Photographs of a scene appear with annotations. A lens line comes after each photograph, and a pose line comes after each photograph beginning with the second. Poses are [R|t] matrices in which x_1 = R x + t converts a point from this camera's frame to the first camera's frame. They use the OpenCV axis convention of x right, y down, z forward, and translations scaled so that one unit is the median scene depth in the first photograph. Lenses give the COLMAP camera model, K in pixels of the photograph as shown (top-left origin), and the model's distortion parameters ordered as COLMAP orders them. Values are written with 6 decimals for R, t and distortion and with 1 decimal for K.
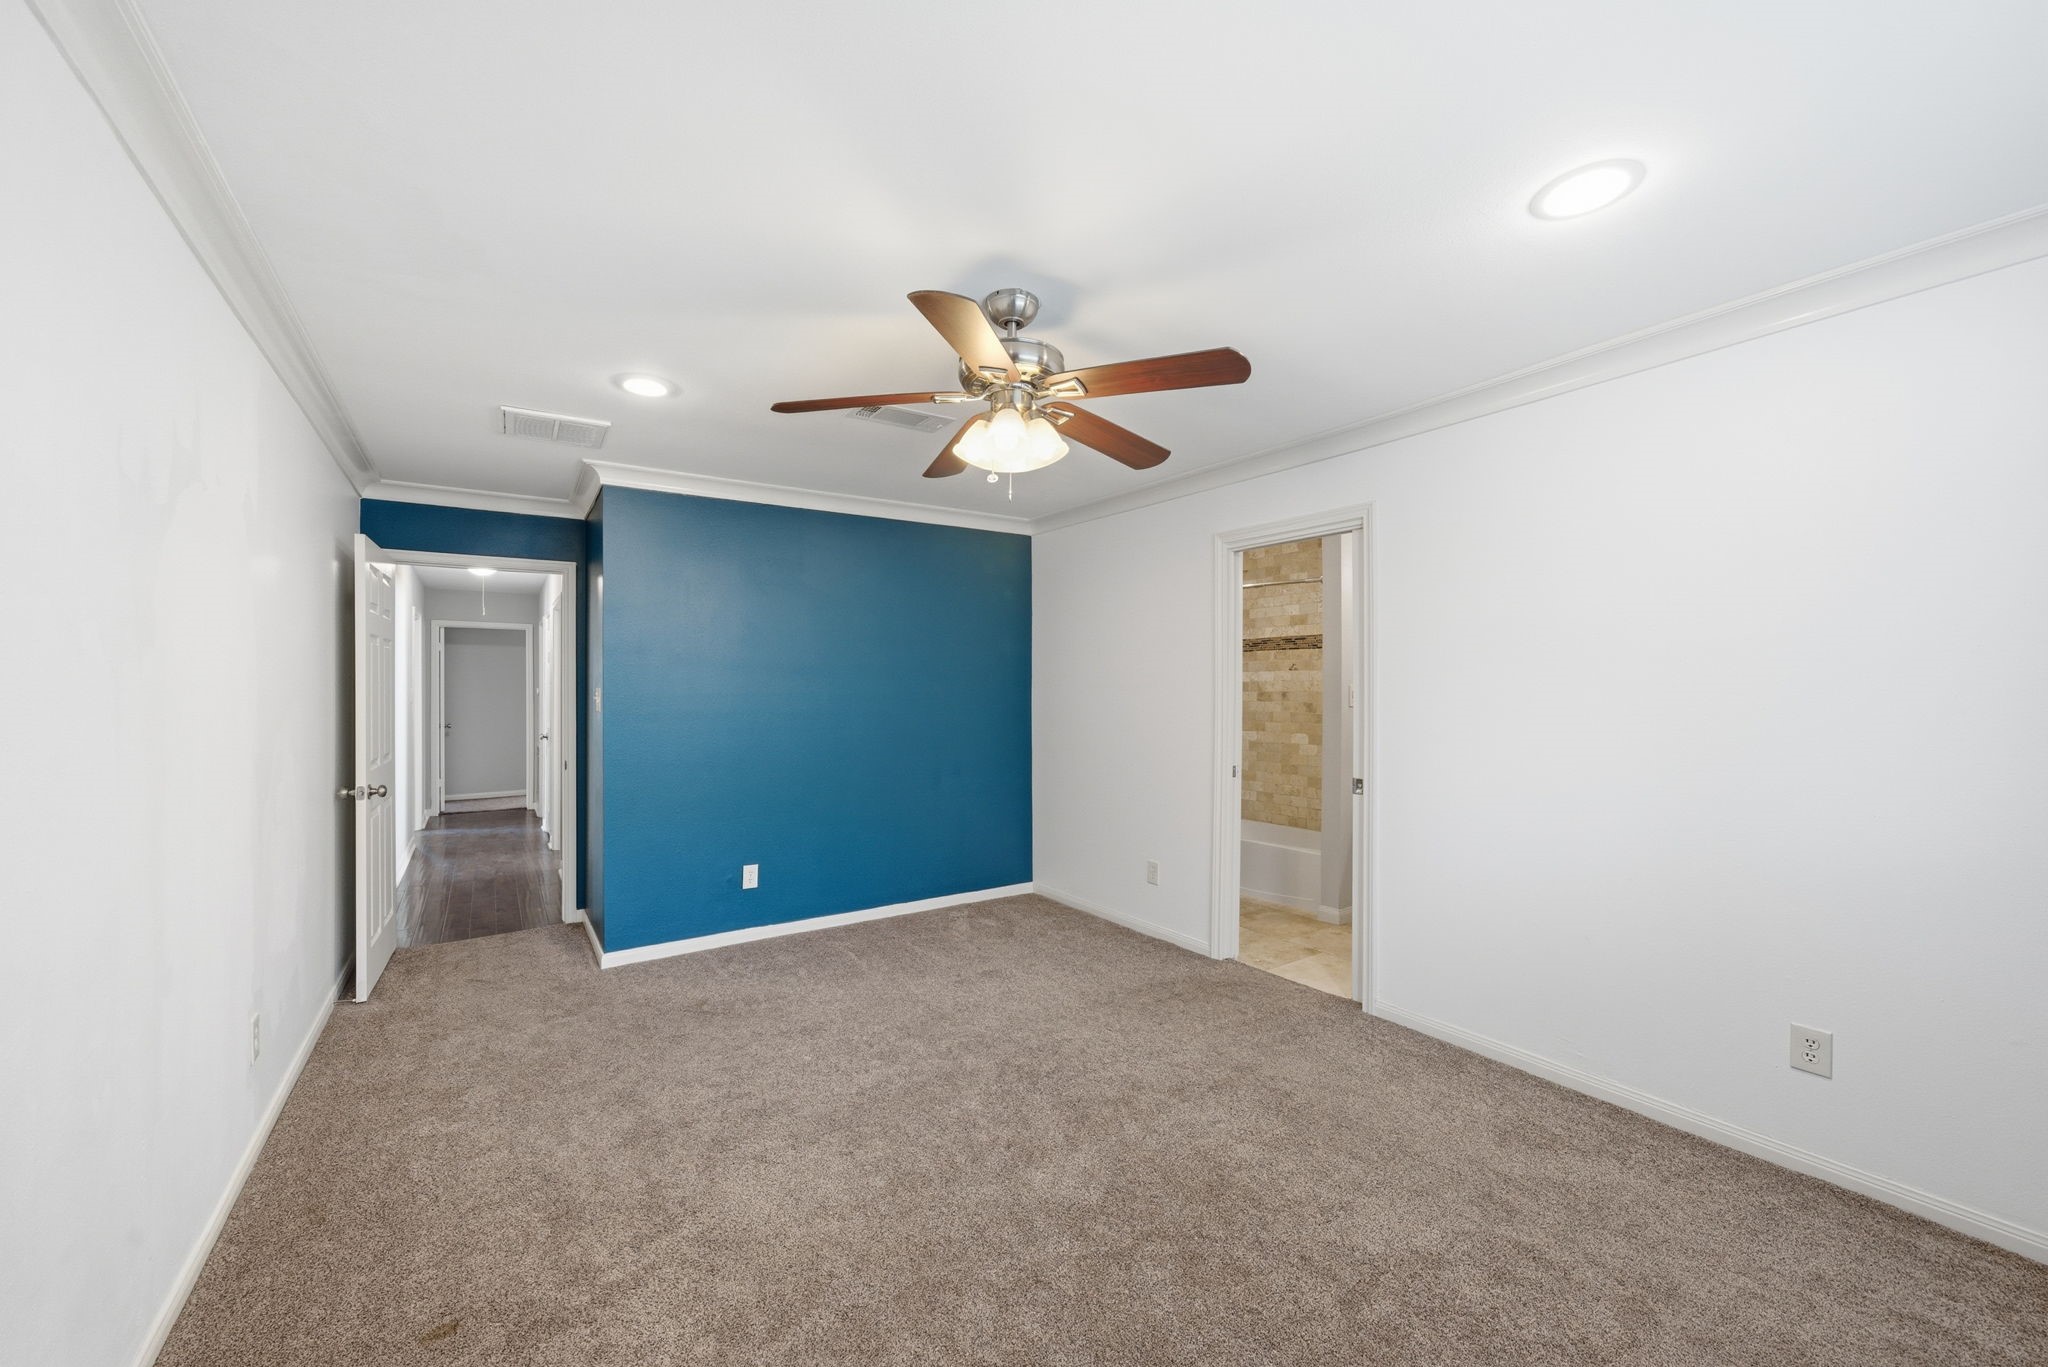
lens RADIAL K [[793.8, 0, 1015.3], [0, 793.8, 691.6], [0, 0, 1]] dist [0.001282, 0.000464]
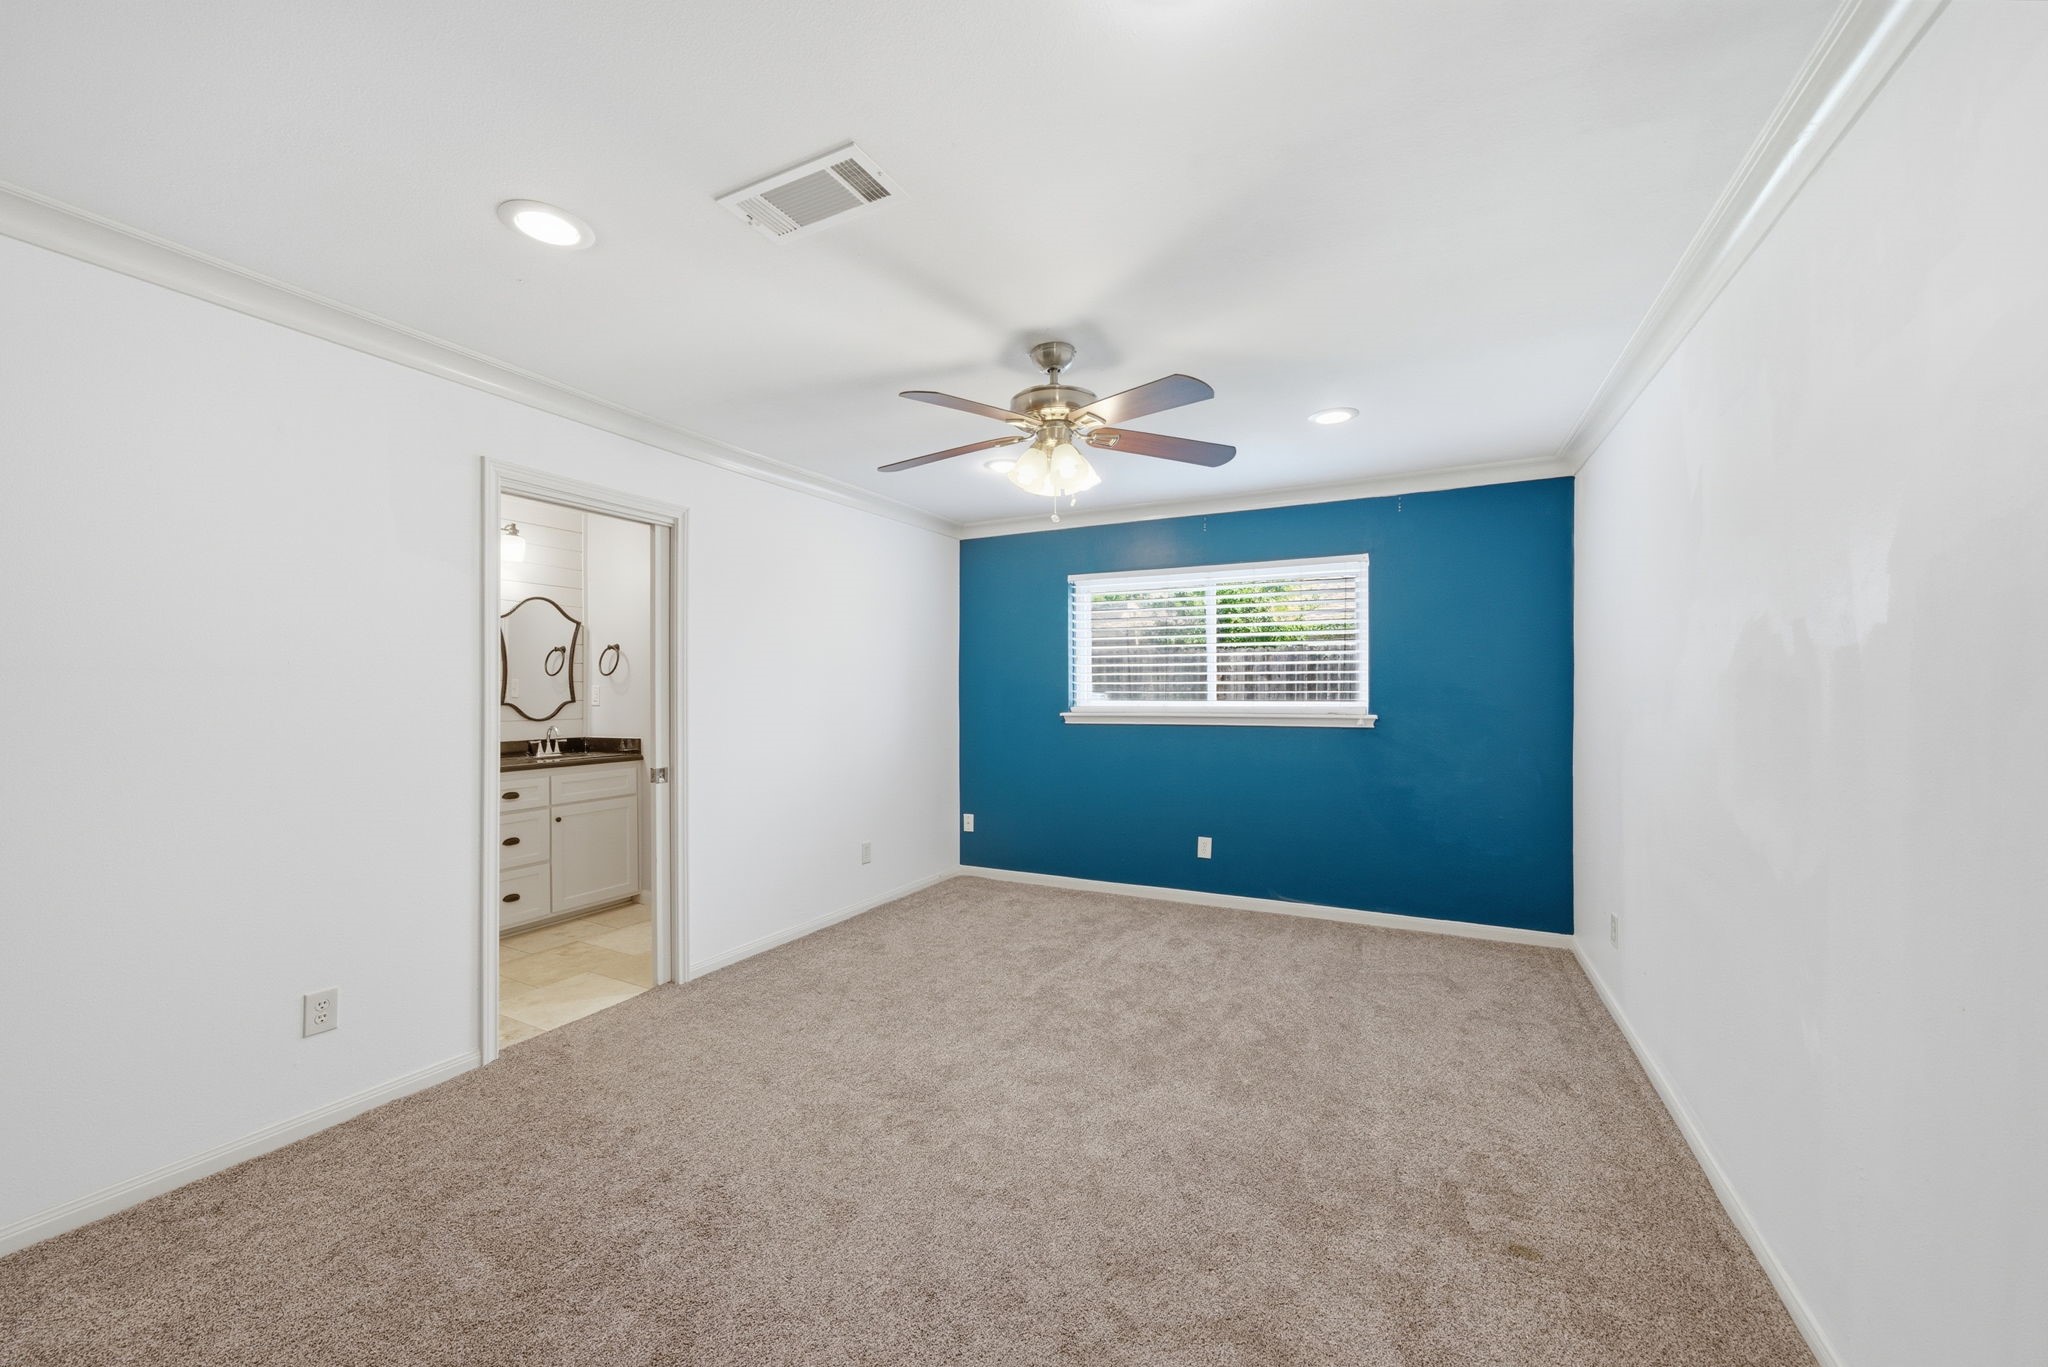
lens RADIAL K [[793.8, 0, 1015.3], [0, 793.8, 691.6], [0, 0, 1]] dist [0.001282, 0.000464]
pose [[-0.467964, -0.009048, 0.883701, -0.409083], [0.002961, 0.999926, 0.011807, 0.000096], [-0.883742, 0.008142, -0.467903, 0.635781]]
